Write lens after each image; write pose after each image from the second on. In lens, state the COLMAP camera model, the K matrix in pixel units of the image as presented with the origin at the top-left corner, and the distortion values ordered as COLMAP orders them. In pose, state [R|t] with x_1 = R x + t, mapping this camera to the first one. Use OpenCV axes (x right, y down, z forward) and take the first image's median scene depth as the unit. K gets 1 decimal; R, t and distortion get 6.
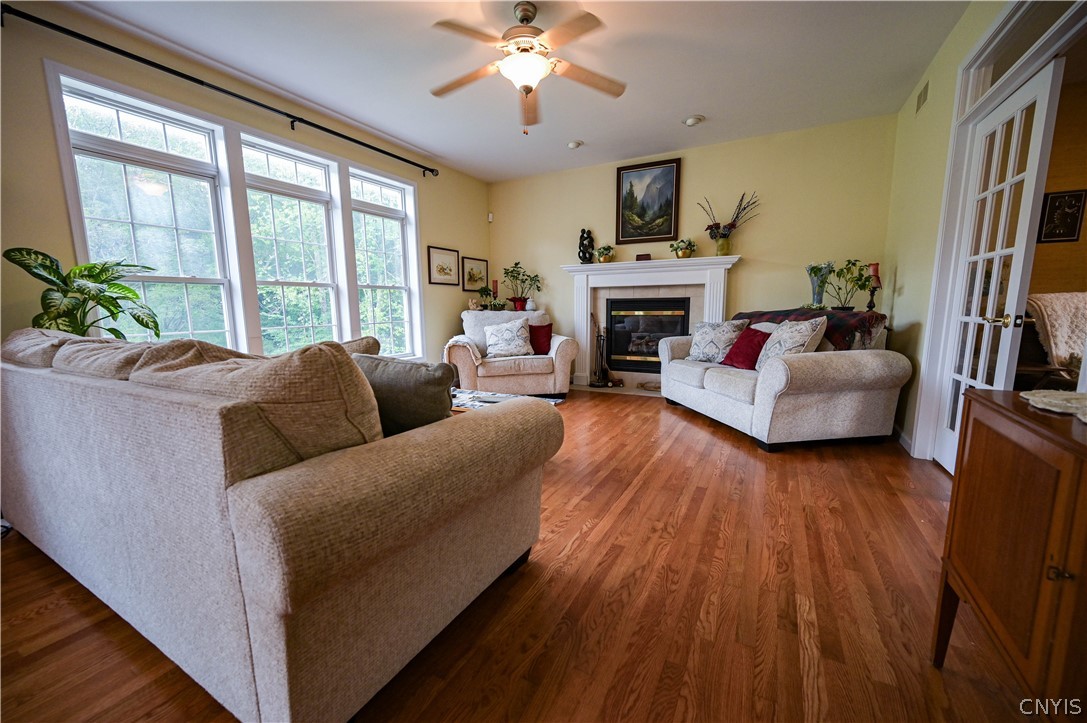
lens RADIAL K [[427.1, 0, 546.9], [0, 427.1, 364.2], [0, 0, 1]] dist [0.006470, -0.000002]
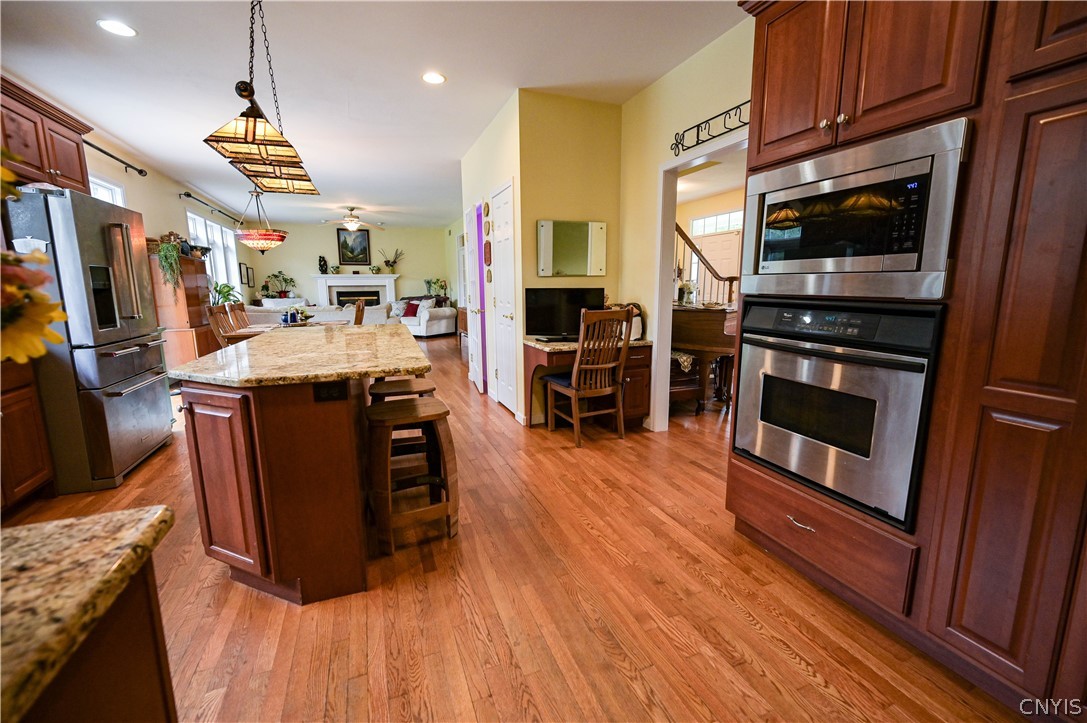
lens RADIAL K [[450.0, 0, 544.7], [0, 450.0, 360.4], [0, 0, 1]] dist [-0.000330, -0.000401]
pose [[0.645660, -0.121903, 0.753832, -0.964894], [0.108680, 0.991796, 0.067299, 0.146425], [-0.755851, 0.038474, 0.653612, -1.235248]]
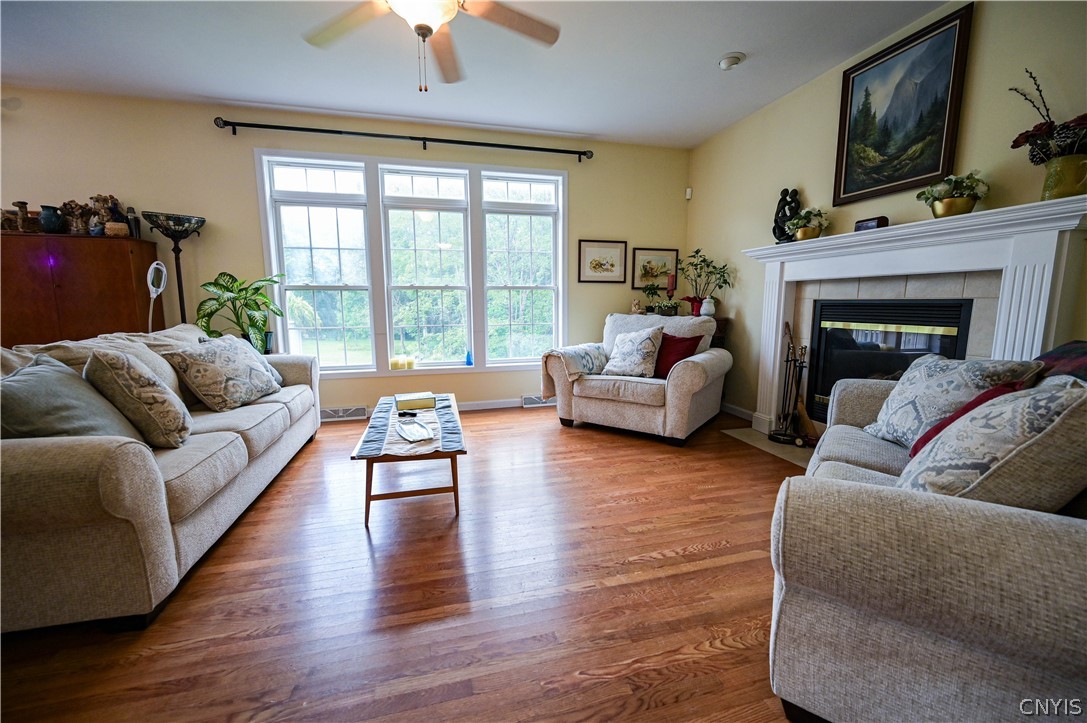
lens RADIAL K [[442.6, 0, 548.3], [0, 442.6, 360.8], [0, 0, 1]] dist [0.000121, -0.000203]
pose [[0.683110, 0.105466, -0.722660, 0.385999], [-0.103433, 0.993515, 0.047223, -0.066724], [0.722954, 0.042488, 0.689588, 0.345726]]
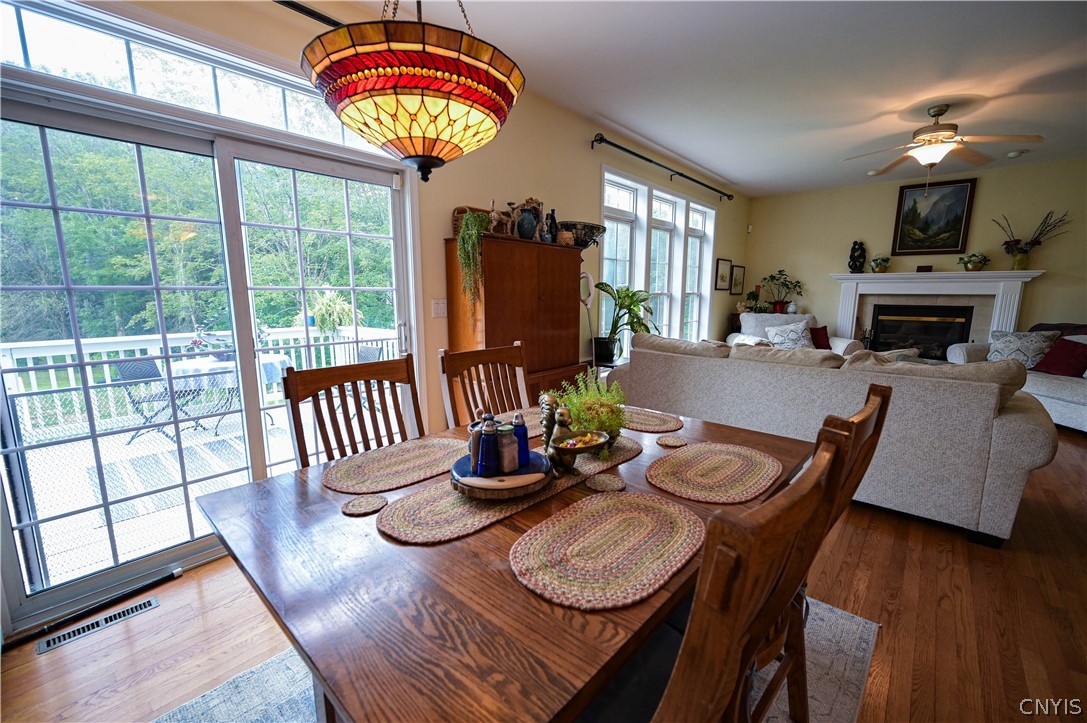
lens RADIAL K [[447.1, 0, 546.8], [0, 447.1, 364.8], [0, 0, 1]] dist [-0.003094, -0.000638]
pose [[0.973144, 0.050394, -0.224613, -0.468975], [-0.044970, 0.998561, 0.029200, 0.006611], [0.225761, -0.018315, 0.974010, -0.352264]]
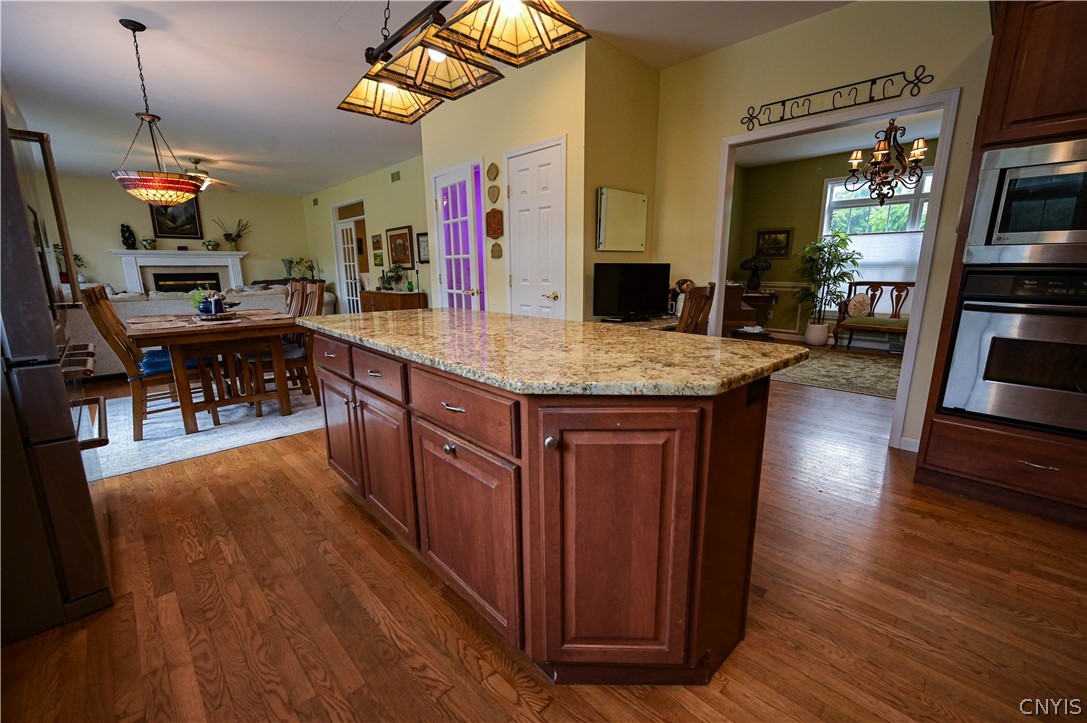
lens RADIAL K [[447.1, 0, 546.8], [0, 447.1, 364.8], [0, 0, 1]] dist [-0.003094, -0.000638]
pose [[0.303211, -0.193323, 0.933107, -1.075743], [0.134720, 0.978066, 0.158861, 0.107081], [-0.943352, 0.077540, 0.322605, -0.865760]]
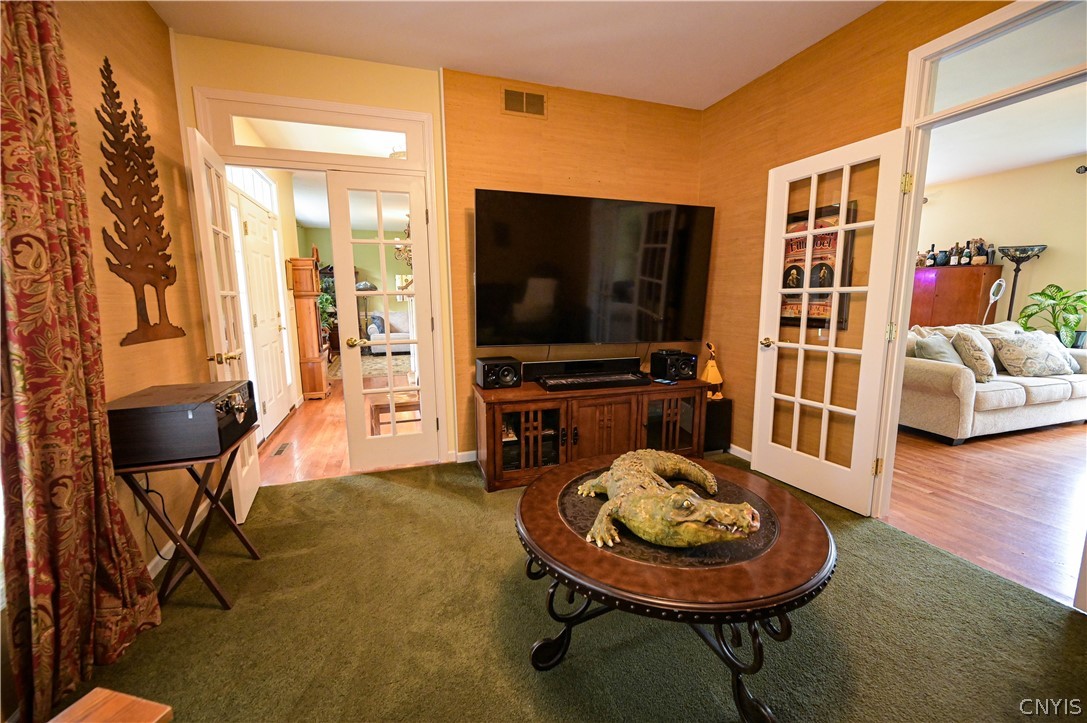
lens RADIAL K [[438.3, 0, 545.3], [0, 438.3, 364.7], [0, 0, 1]] dist [-0.000769, -0.000356]
pose [[-0.684861, 0.125905, -0.717714, 0.990106], [-0.087362, 0.963667, 0.252415, -0.098238], [0.723418, 0.235569, -0.648979, 0.313354]]
